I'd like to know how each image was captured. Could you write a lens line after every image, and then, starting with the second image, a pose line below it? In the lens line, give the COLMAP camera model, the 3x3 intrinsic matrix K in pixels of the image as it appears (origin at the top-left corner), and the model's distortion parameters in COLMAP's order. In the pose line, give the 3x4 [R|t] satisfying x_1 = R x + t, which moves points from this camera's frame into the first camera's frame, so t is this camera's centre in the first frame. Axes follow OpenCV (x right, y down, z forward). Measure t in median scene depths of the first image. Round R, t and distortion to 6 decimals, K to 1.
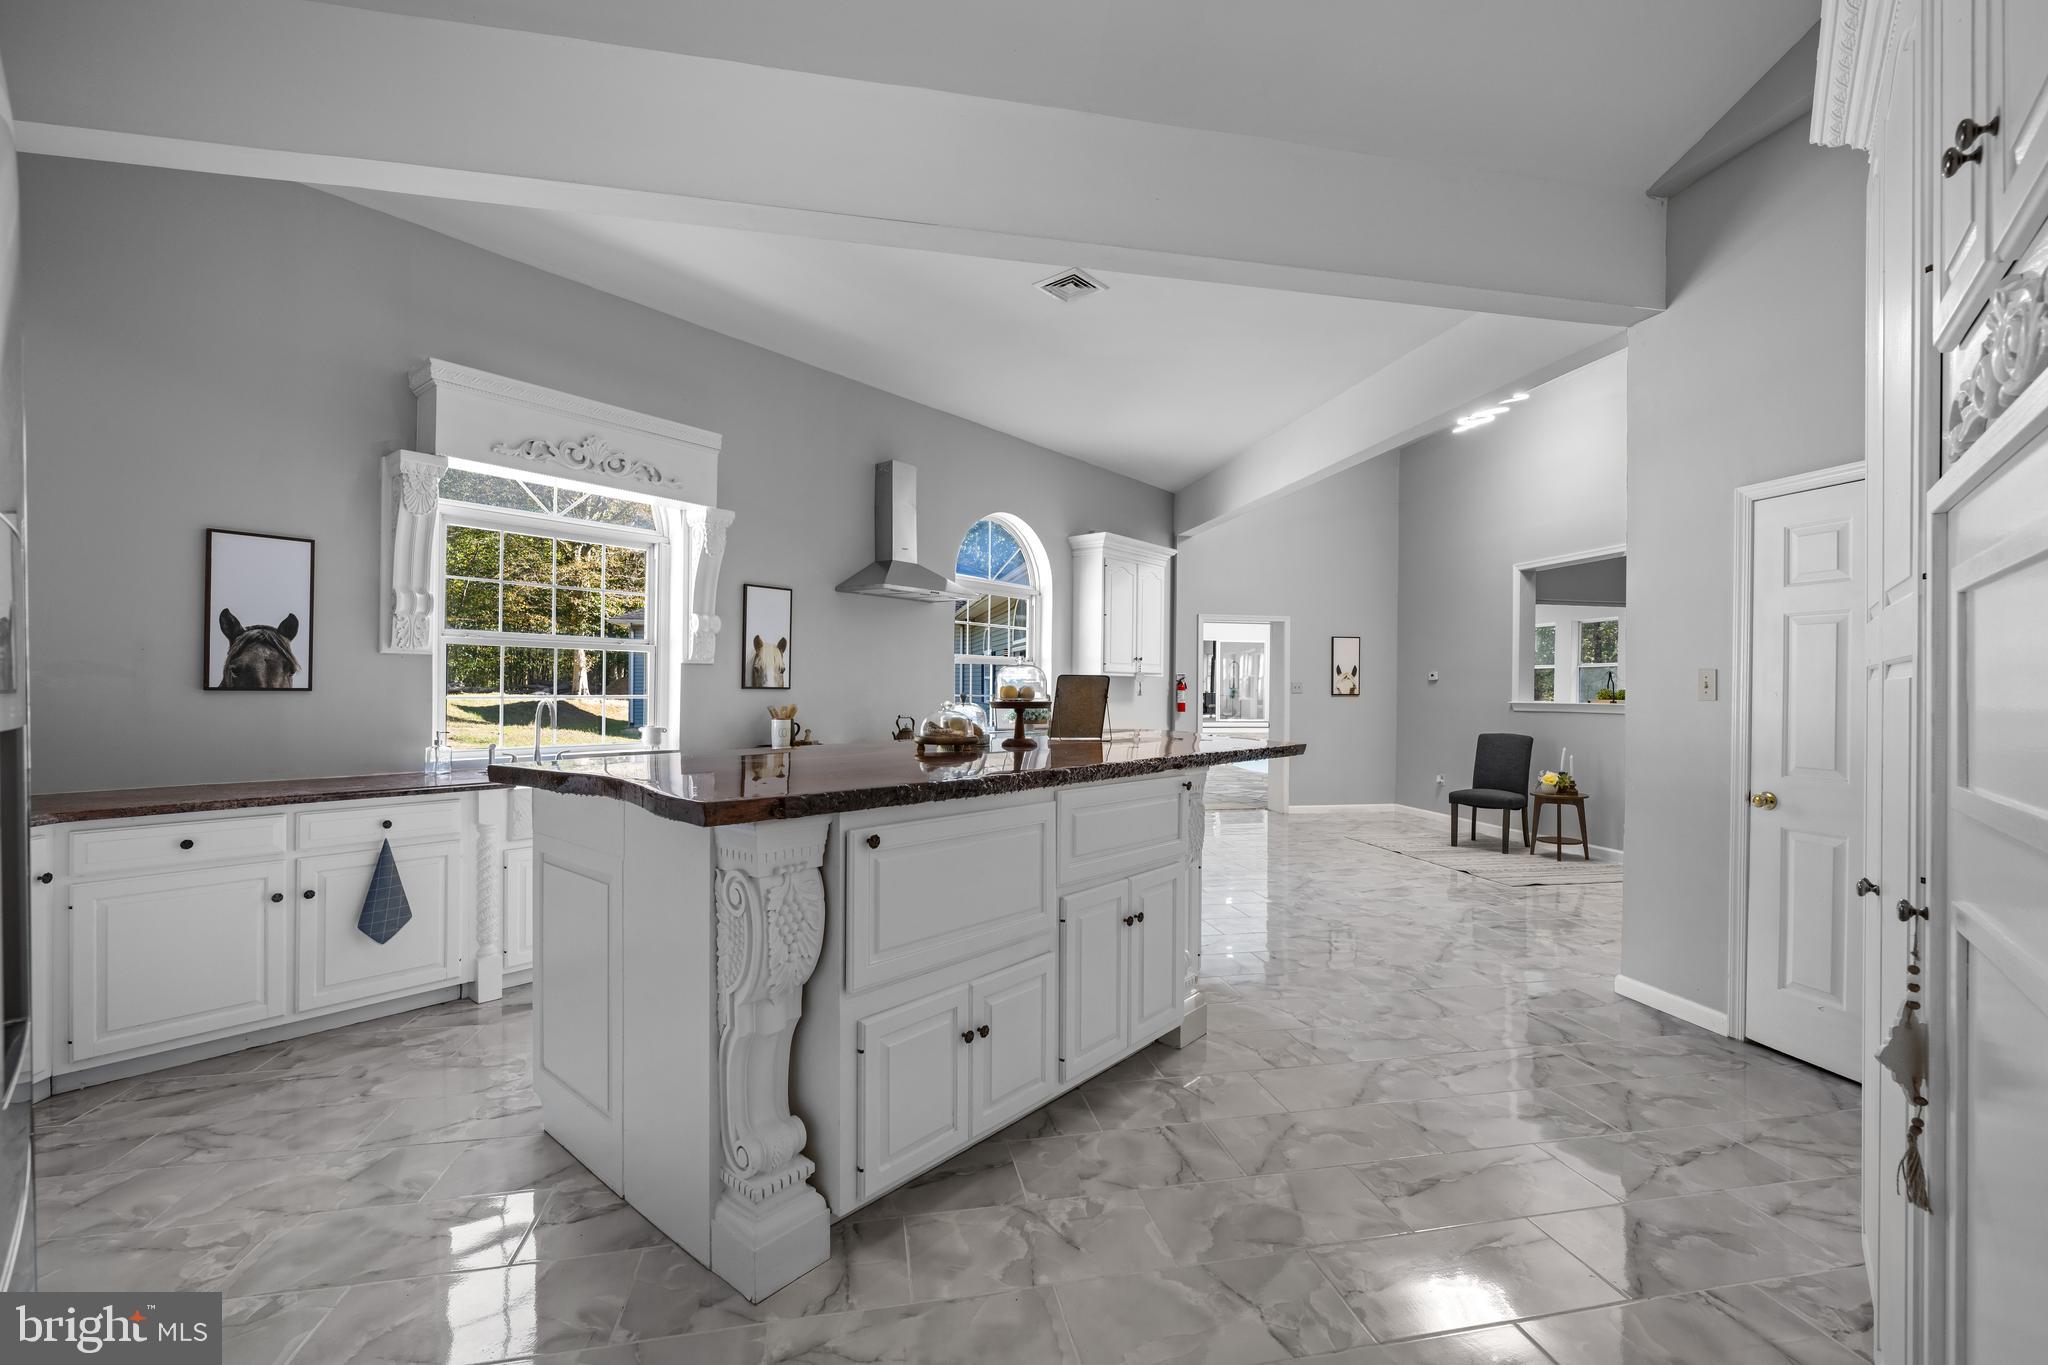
lens RADIAL K [[862.4, 0, 1026.7], [0, 862.4, 689.2], [0, 0, 1]] dist [-0.001530, 0.000386]
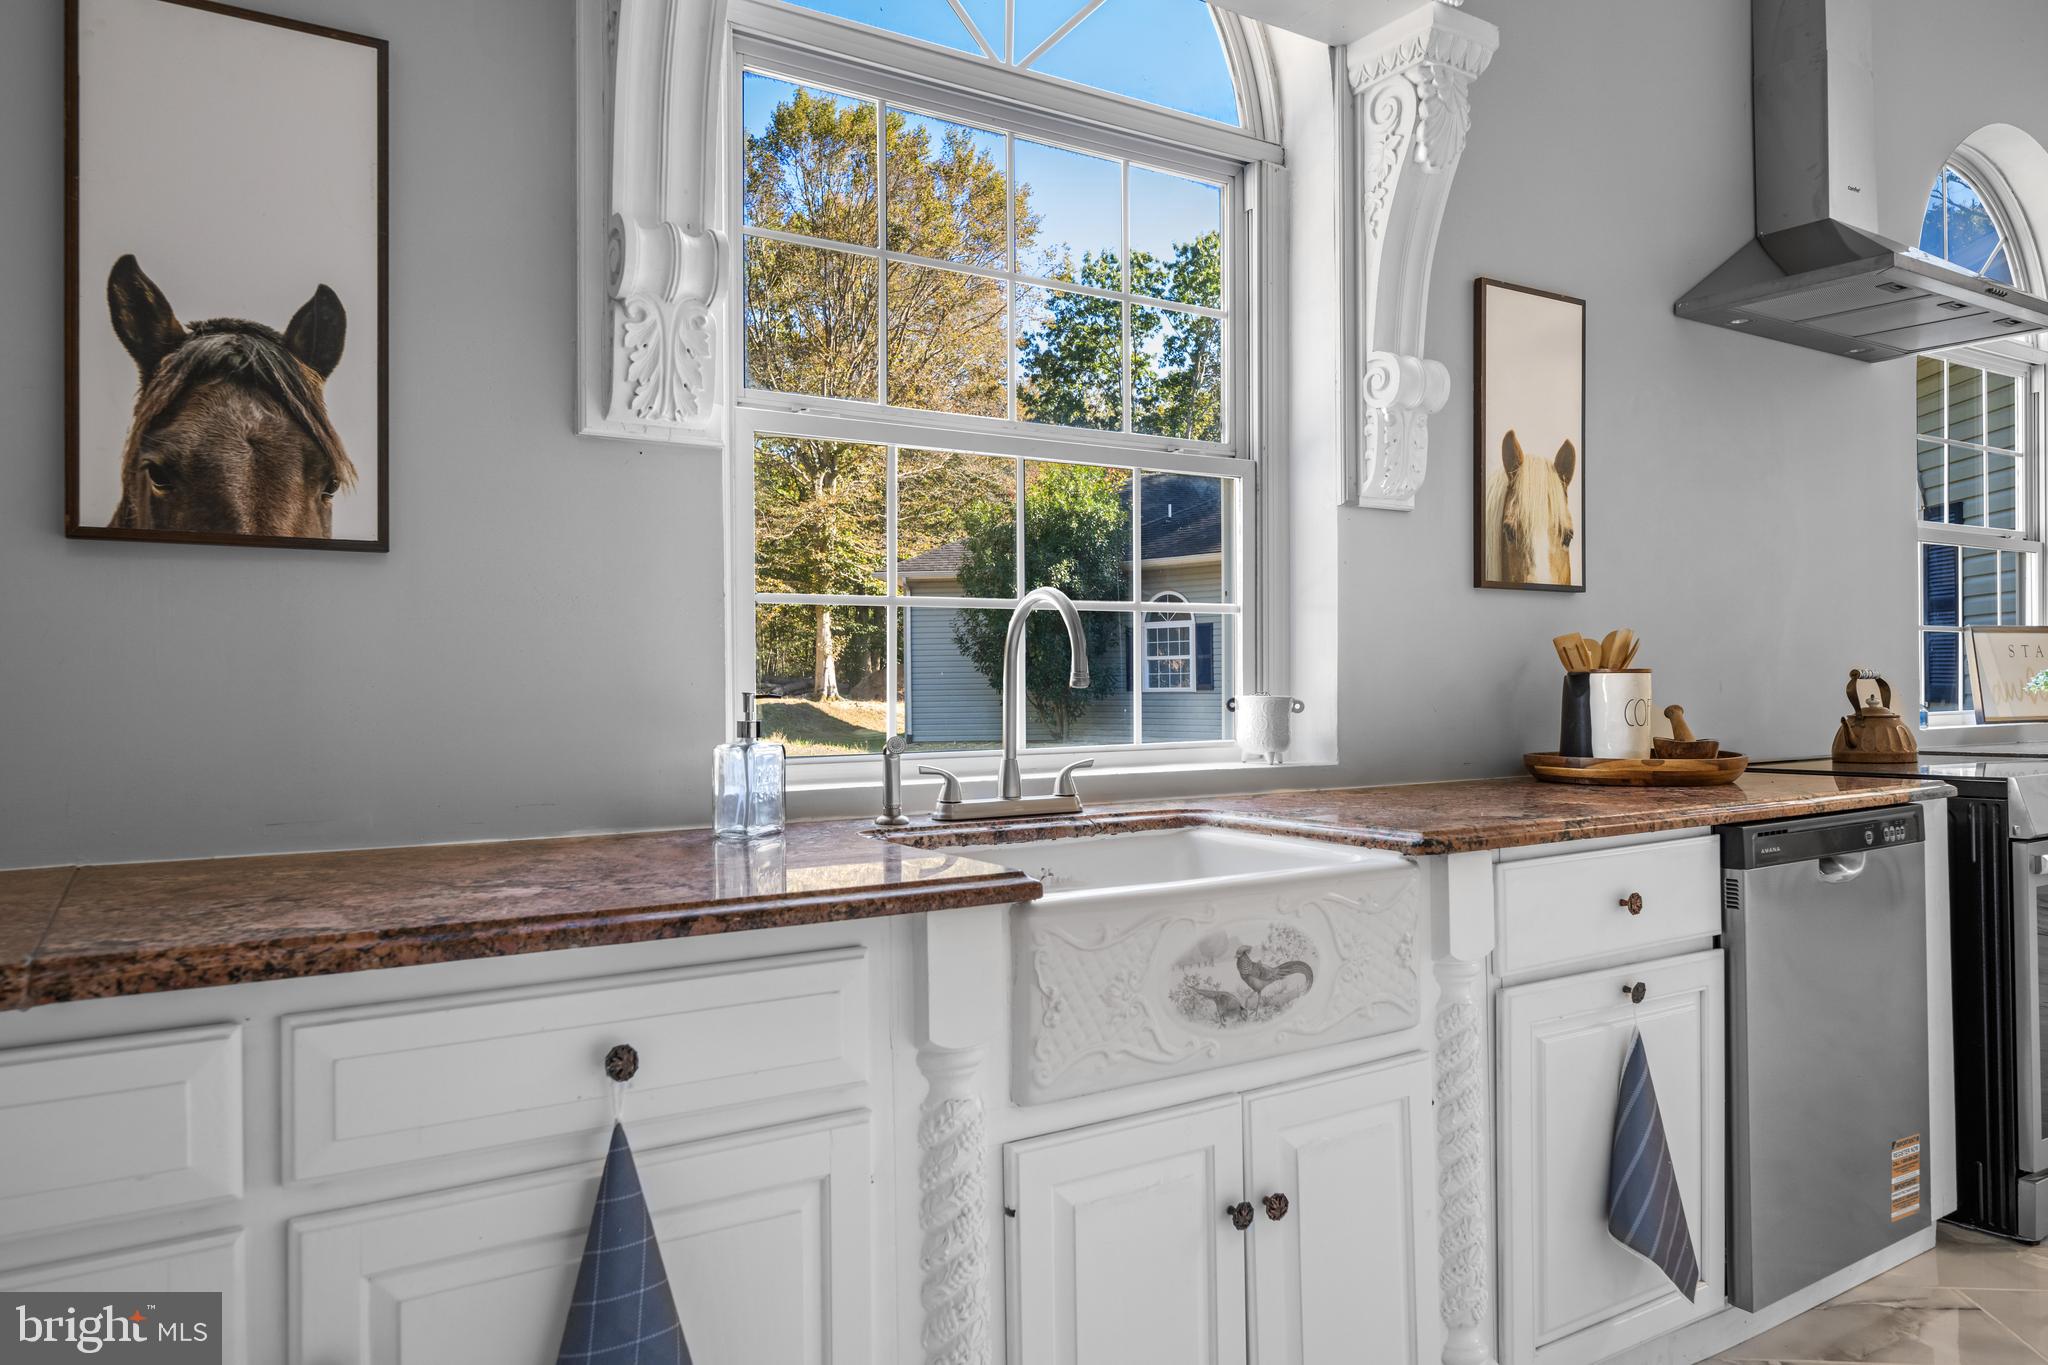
lens RADIAL K [[1371.6, 0, 1026.0], [0, 1371.6, 681.7], [0, 0, 1]] dist [-0.002539, -0.001409]
pose [[0.947969, -0.017921, -0.317858, -0.480583], [0.017015, 0.999839, -0.005627, 0.053851], [0.317908, -0.000074, 0.948121, 0.632996]]
